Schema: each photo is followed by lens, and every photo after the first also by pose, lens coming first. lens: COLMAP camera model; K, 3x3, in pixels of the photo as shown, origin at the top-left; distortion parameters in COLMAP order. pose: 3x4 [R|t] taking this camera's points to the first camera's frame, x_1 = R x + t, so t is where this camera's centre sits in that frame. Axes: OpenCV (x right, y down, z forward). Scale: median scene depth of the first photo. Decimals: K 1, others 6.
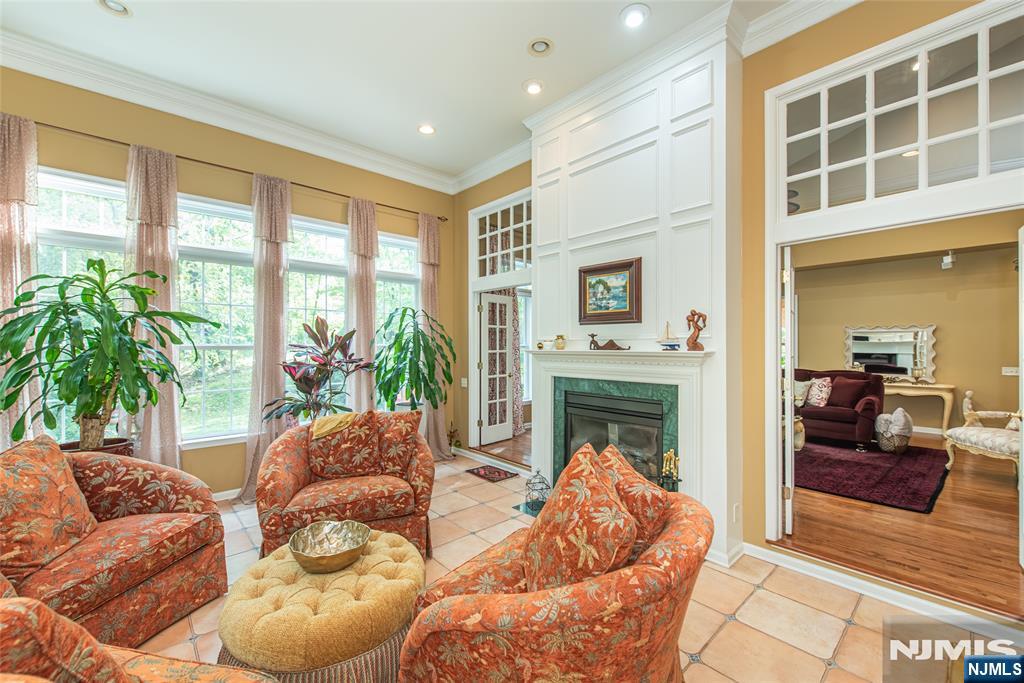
lens RADIAL K [[415.0, 0, 512.0], [0, 415.0, 341.5], [0, 0, 1]] dist [0.001839, -0.000032]
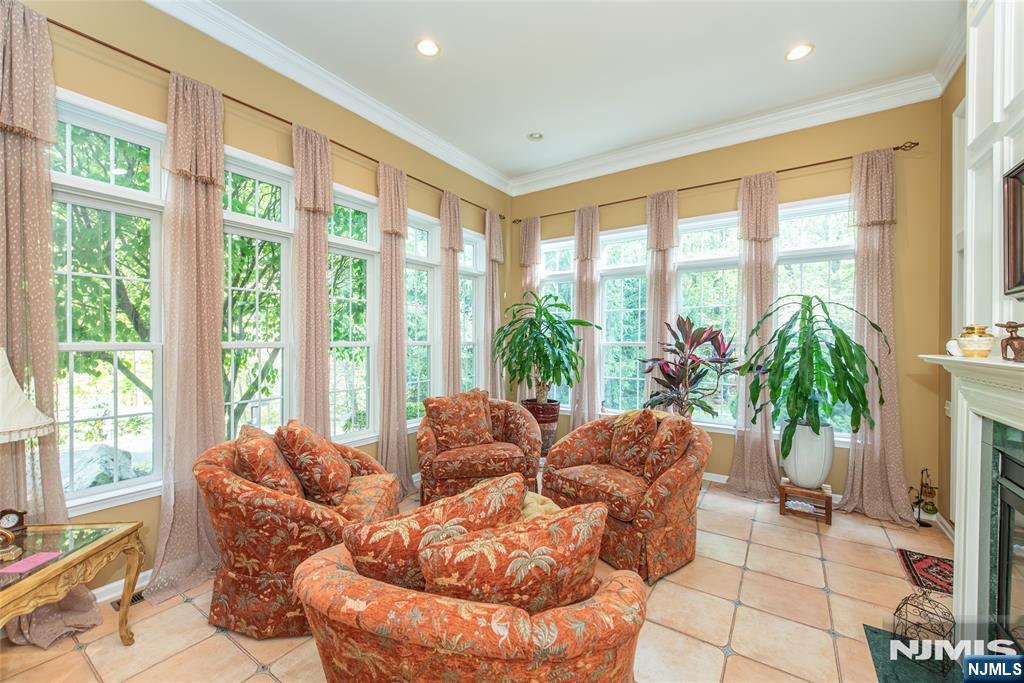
lens RADIAL K [[405.9, 0, 512.0], [0, 405.9, 341.5], [0, 0, 1]] dist [-0.001415, -0.000106]
pose [[0.235791, -0.000998, -0.971803, 0.379836], [0.002999, 0.999995, -0.000300, 0.003413], [0.971799, -0.002844, 0.235793, 0.344693]]
